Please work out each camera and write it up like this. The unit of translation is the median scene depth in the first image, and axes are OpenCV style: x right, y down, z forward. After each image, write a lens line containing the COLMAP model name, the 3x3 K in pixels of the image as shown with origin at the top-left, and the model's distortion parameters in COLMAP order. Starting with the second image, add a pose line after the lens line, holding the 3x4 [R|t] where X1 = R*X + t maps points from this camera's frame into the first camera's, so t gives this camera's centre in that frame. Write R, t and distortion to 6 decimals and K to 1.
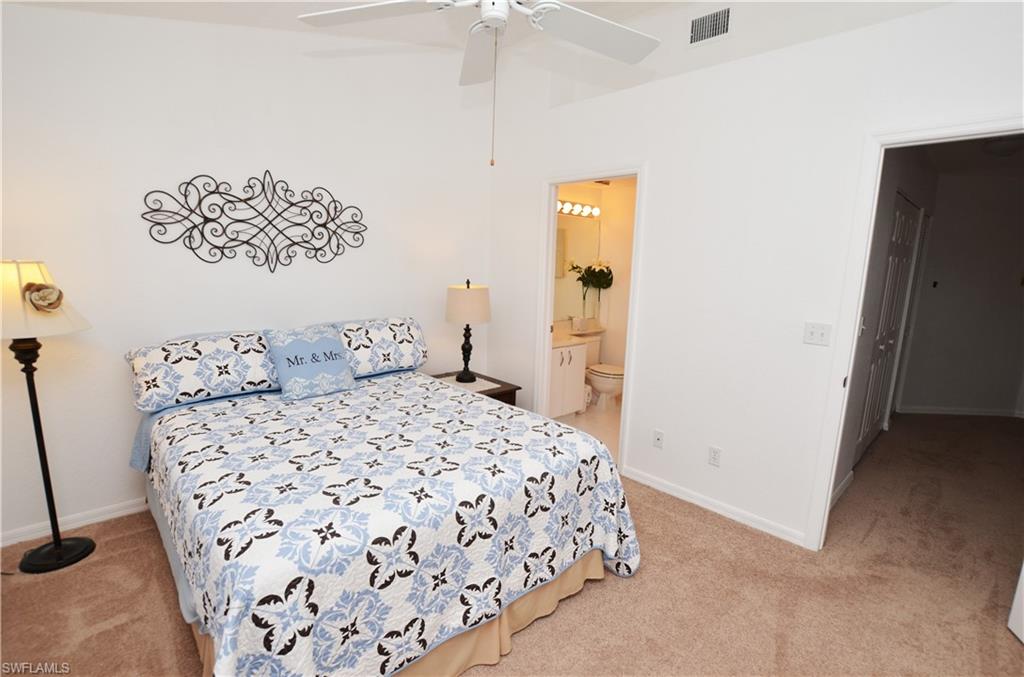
lens RADIAL K [[476.0, 0, 516.5], [0, 476.0, 338.5], [0, 0, 1]] dist [-0.006413, -0.000181]
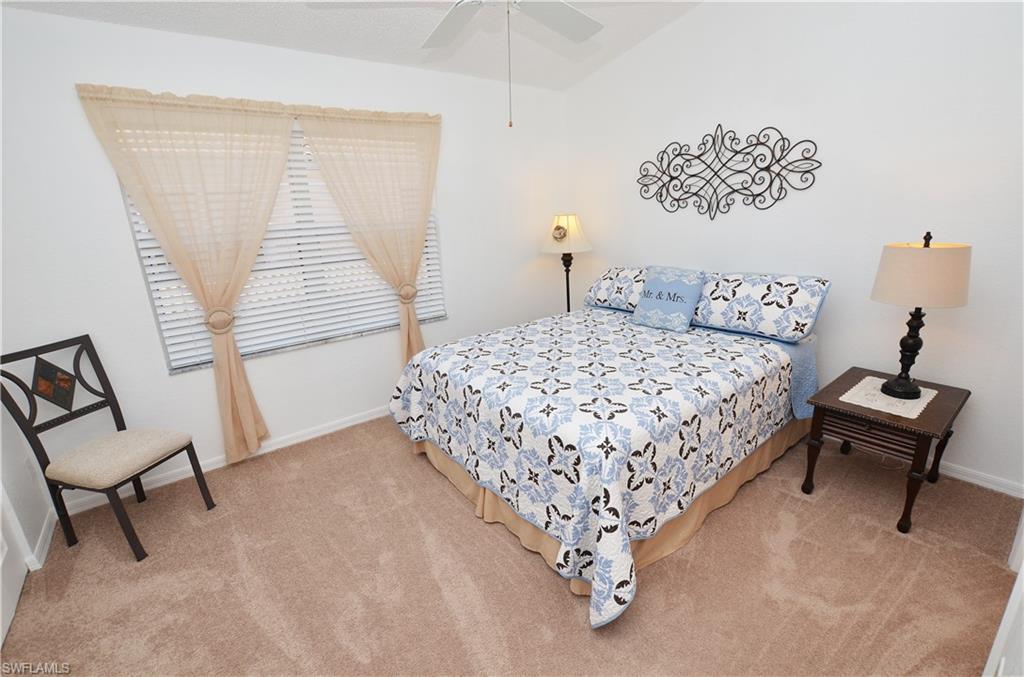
lens RADIAL K [[458.6, 0, 513.8], [0, 458.6, 341.3], [0, 0, 1]] dist [-0.022580, 0.000934]
pose [[-0.085790, 0.260282, -0.961714, 0.645110], [-0.123734, 0.955016, 0.269507, -0.099383], [0.988600, 0.142118, -0.049725, 0.648270]]
